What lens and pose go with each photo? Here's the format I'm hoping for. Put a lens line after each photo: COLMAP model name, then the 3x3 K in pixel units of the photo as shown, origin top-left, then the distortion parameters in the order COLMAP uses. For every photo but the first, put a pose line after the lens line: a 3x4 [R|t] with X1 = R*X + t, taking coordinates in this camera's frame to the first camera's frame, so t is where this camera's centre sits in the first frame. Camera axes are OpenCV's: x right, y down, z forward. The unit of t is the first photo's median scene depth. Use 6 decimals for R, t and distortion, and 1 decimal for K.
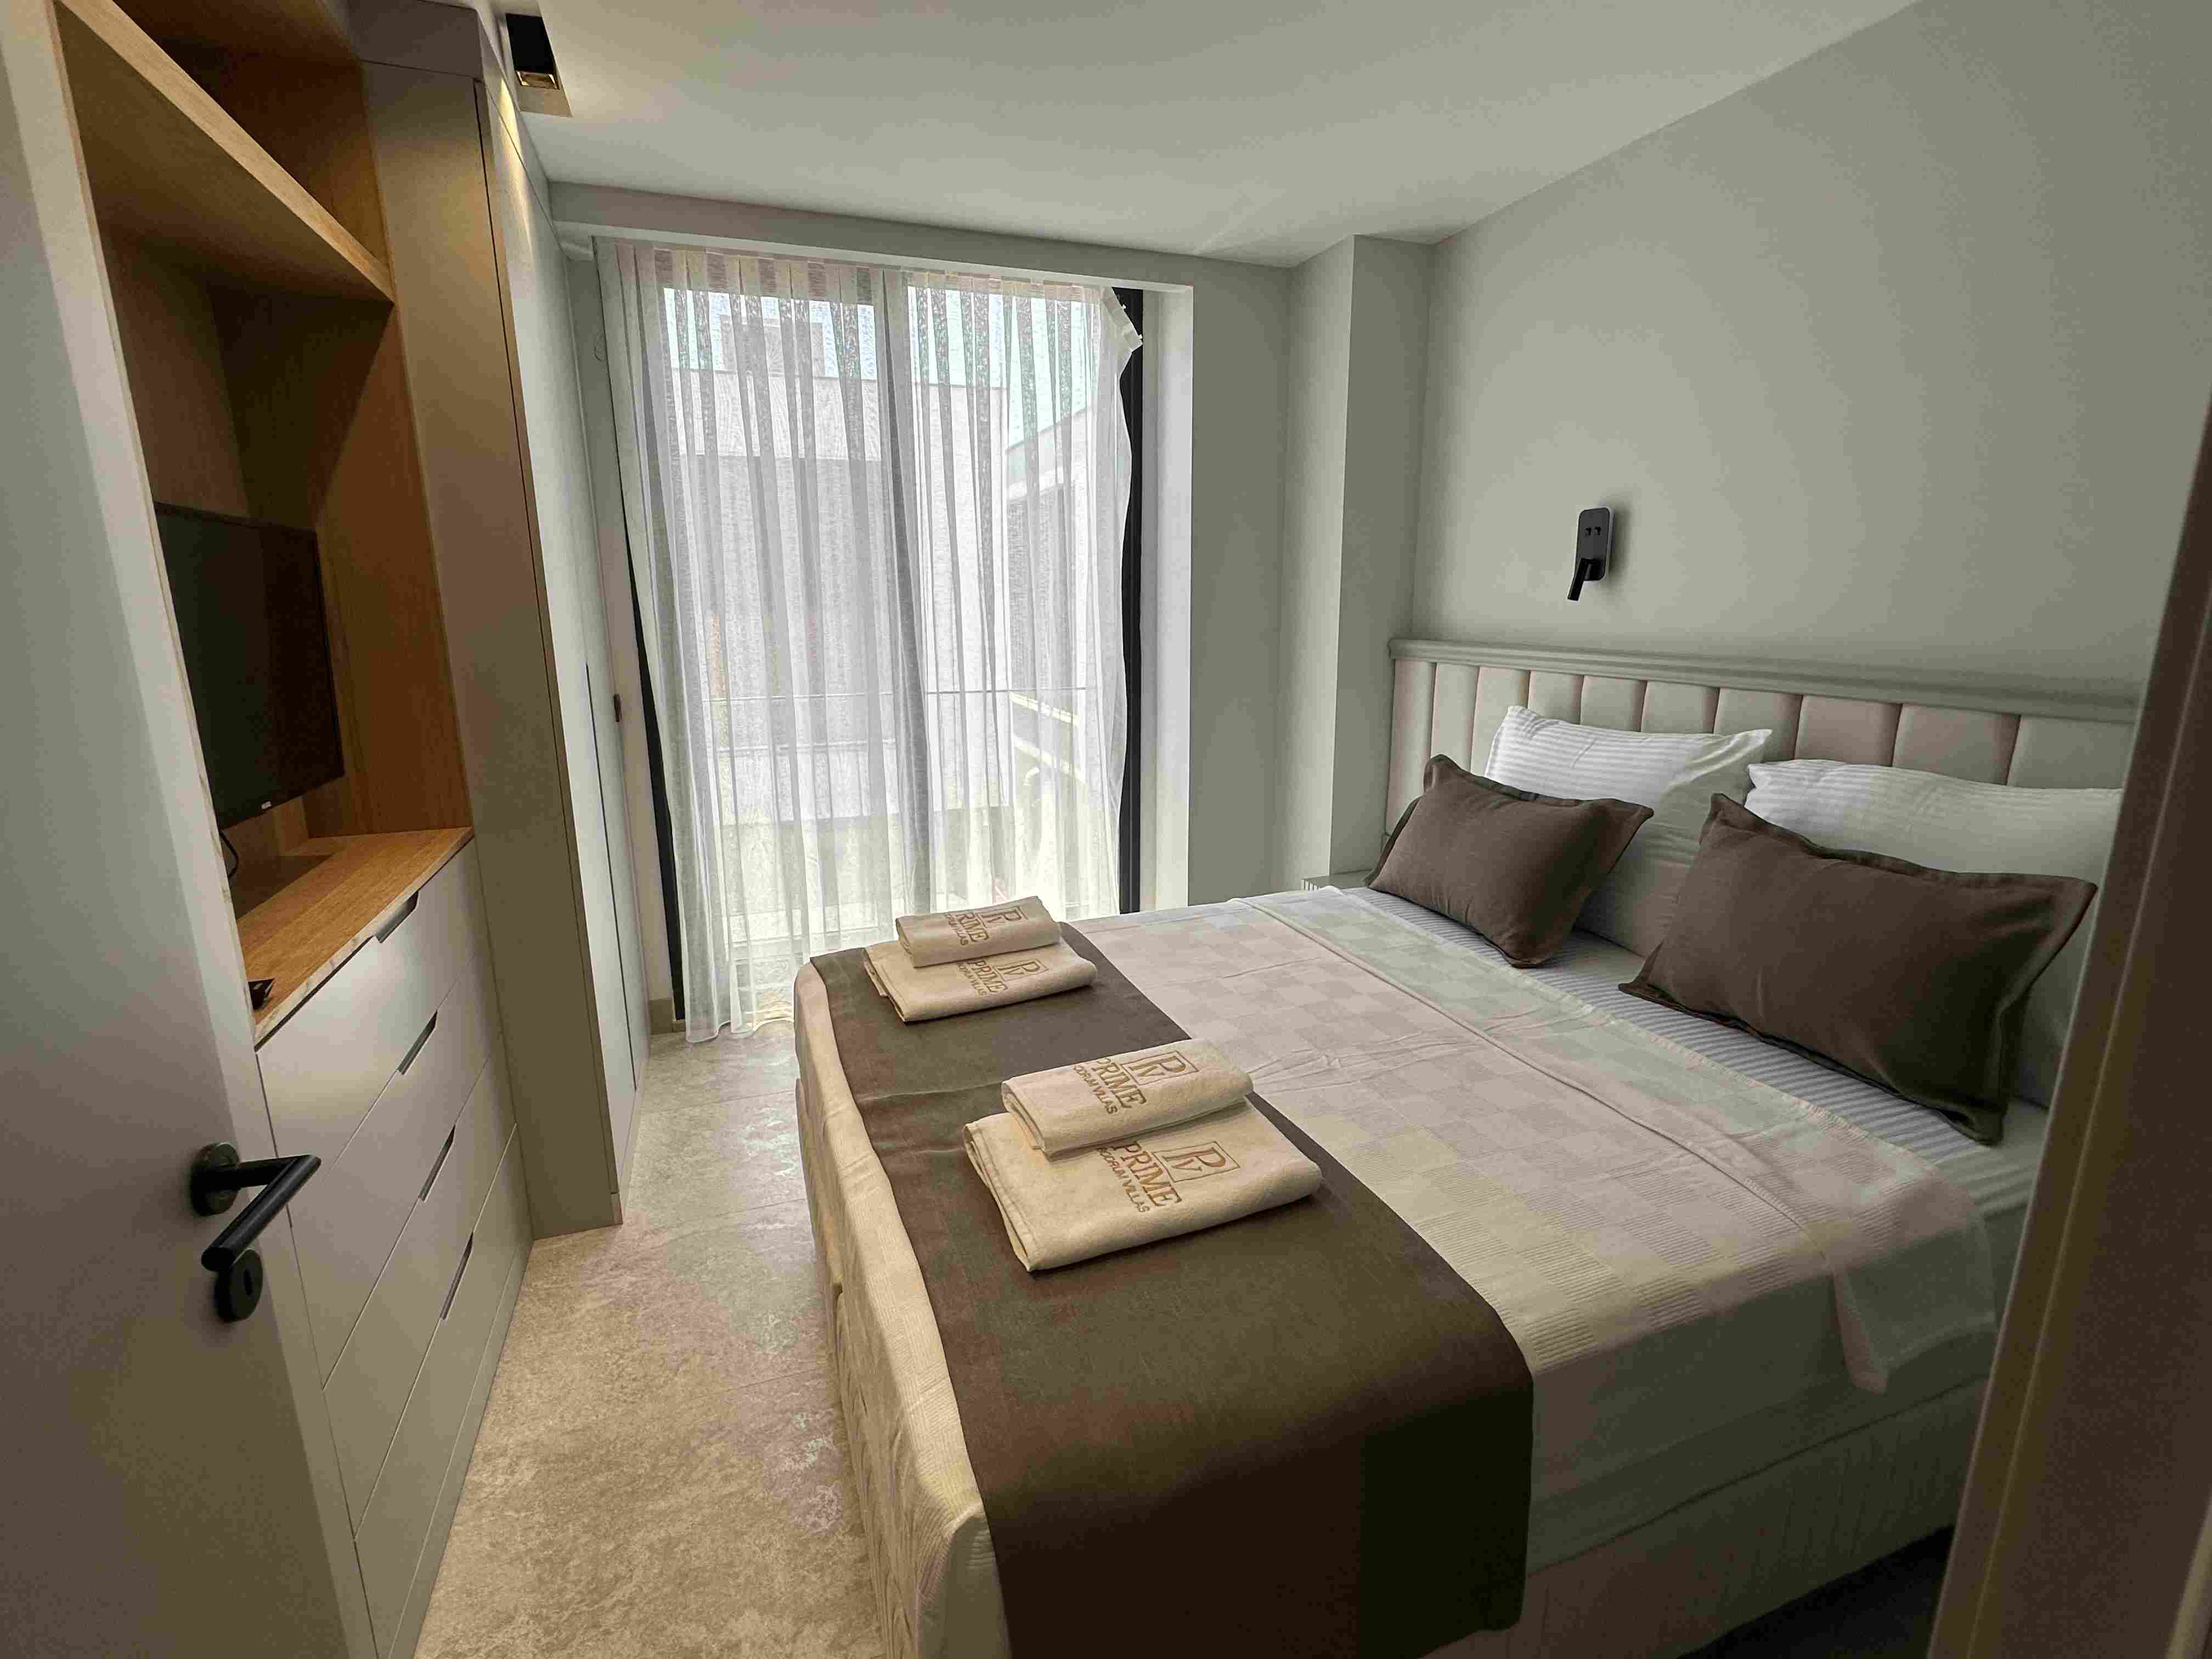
lens RADIAL K [[1044.5, 0, 1113.5], [0, 1044.5, 831.6], [0, 0, 1]] dist [-0.003692, 0.000643]
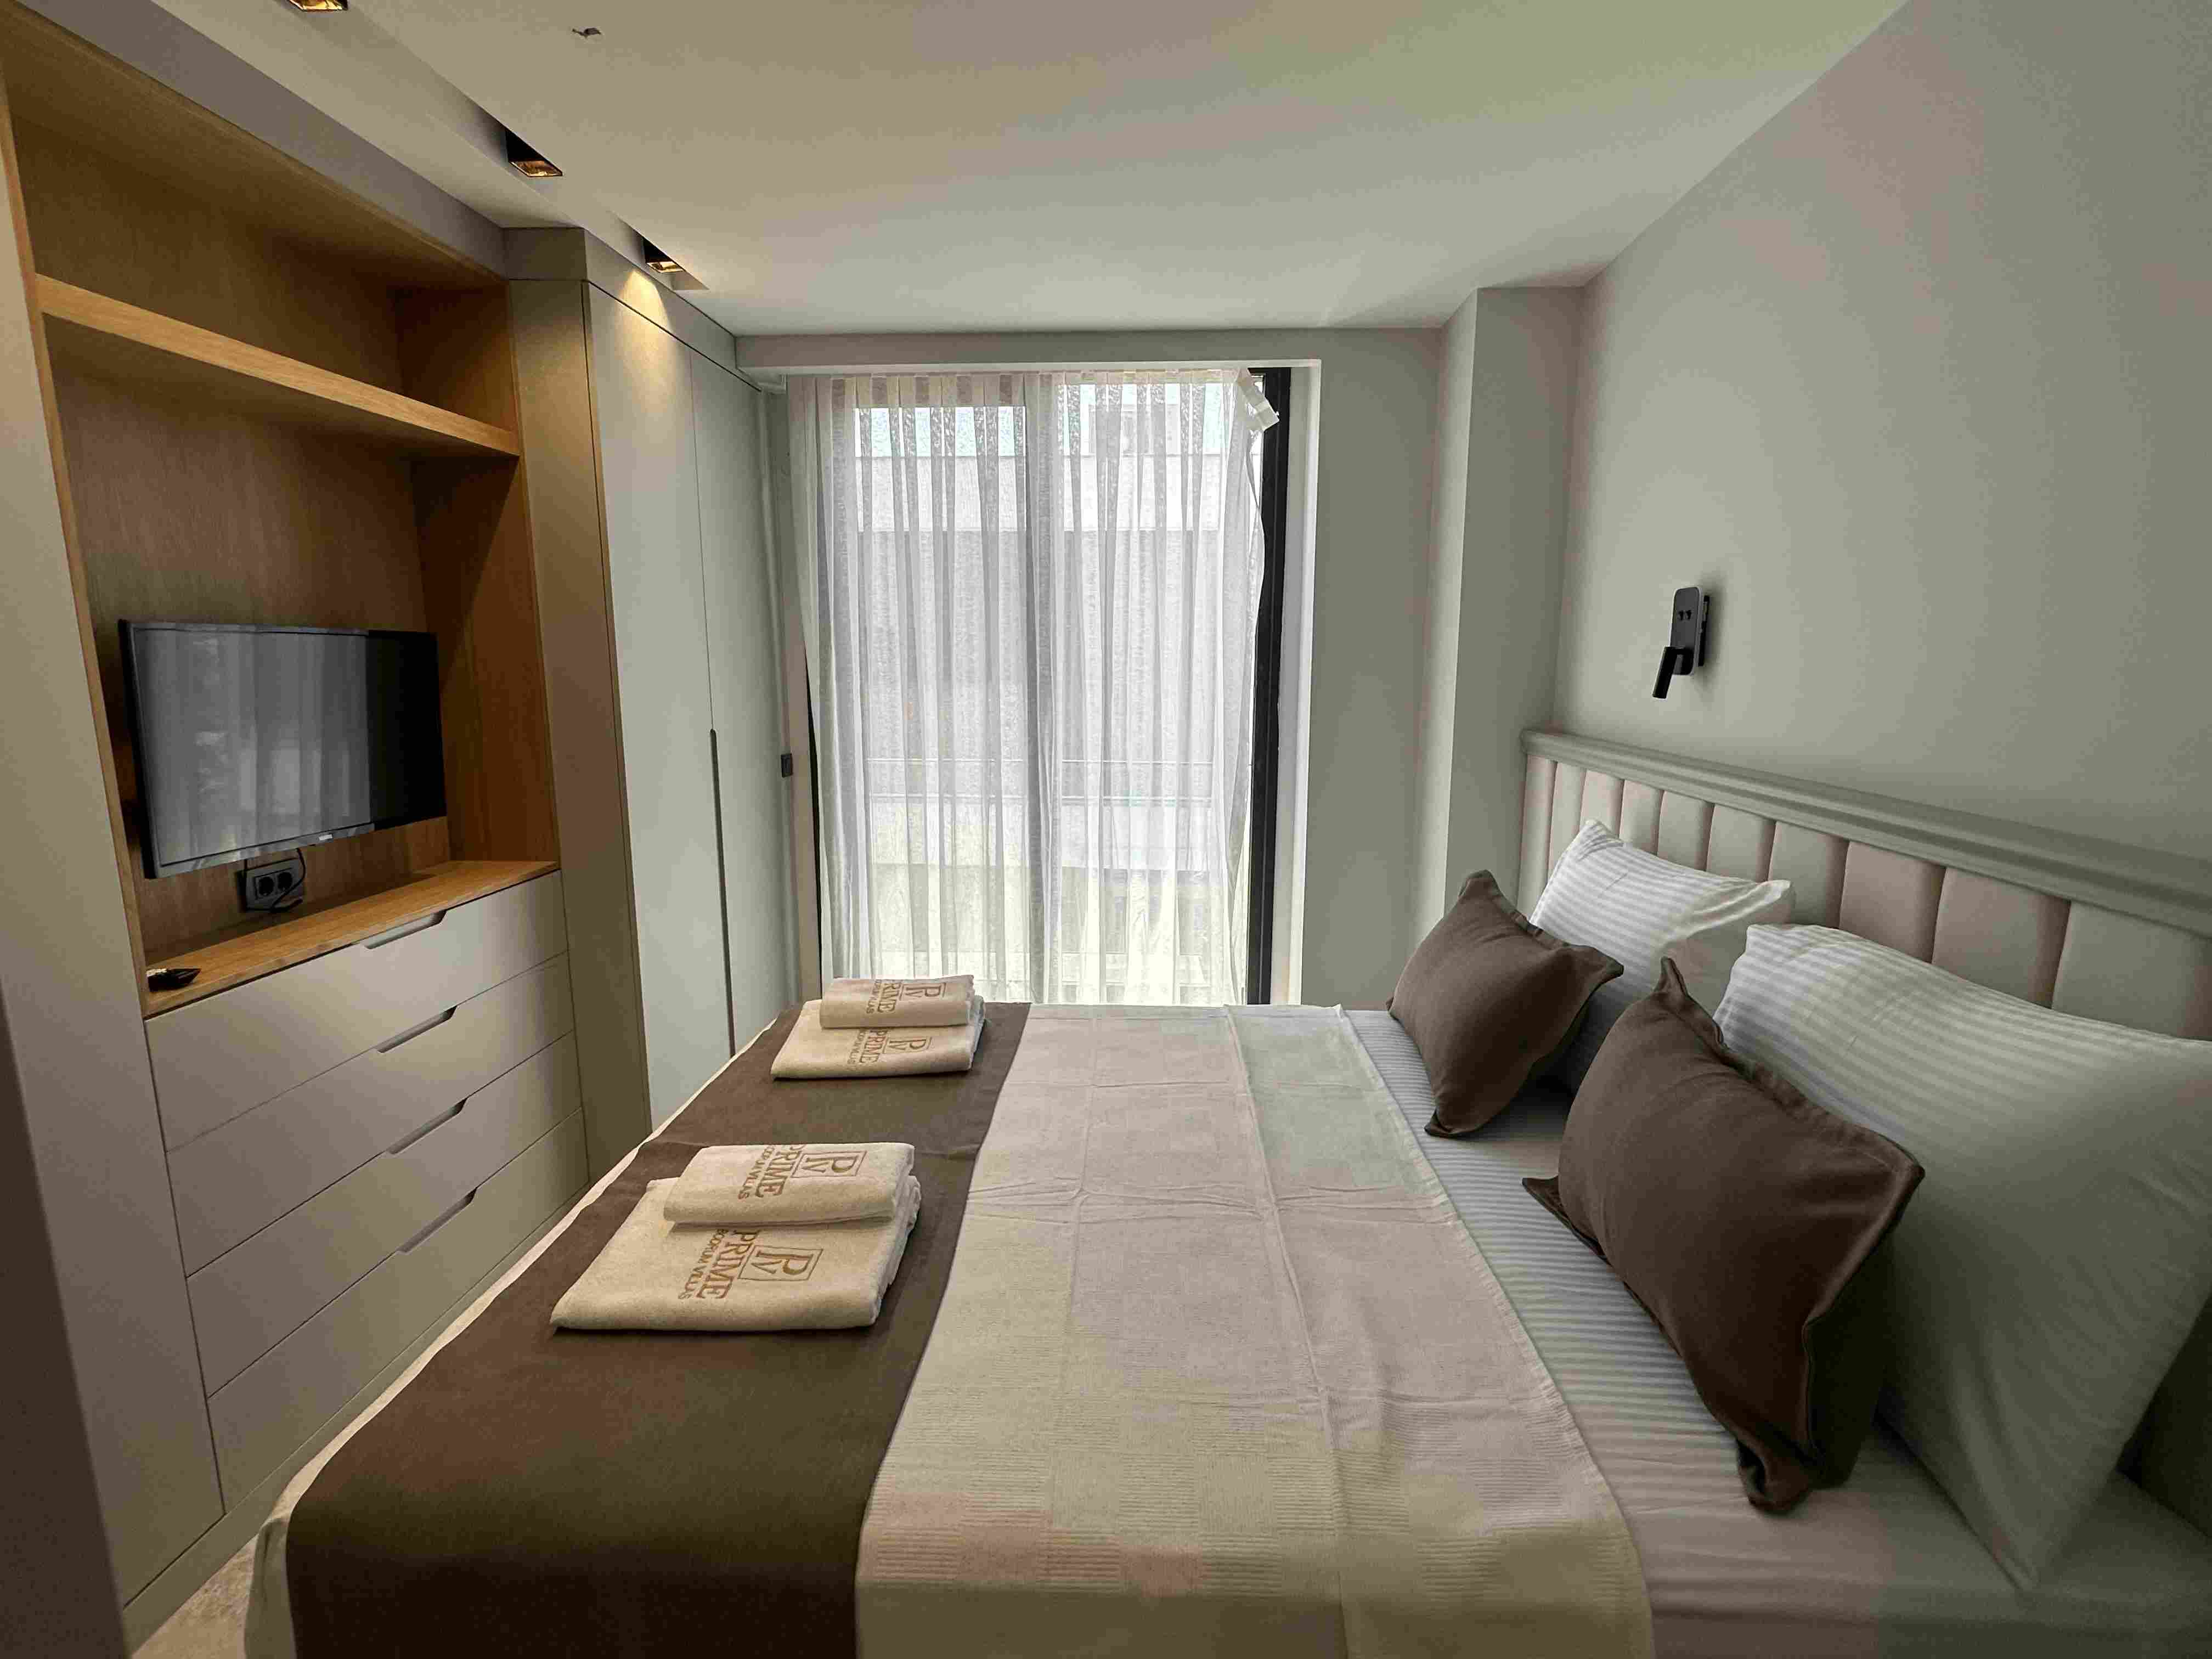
lens RADIAL K [[1044.5, 0, 1092.1], [0, 1044.5, 828.4], [0, 0, 1]] dist [-0.003692, 0.000643]
pose [[0.916378, 0.074329, -0.393352, 0.443911], [-0.095166, 0.994891, -0.033706, -0.060485], [0.388837, 0.068322, 0.918770, 0.098442]]
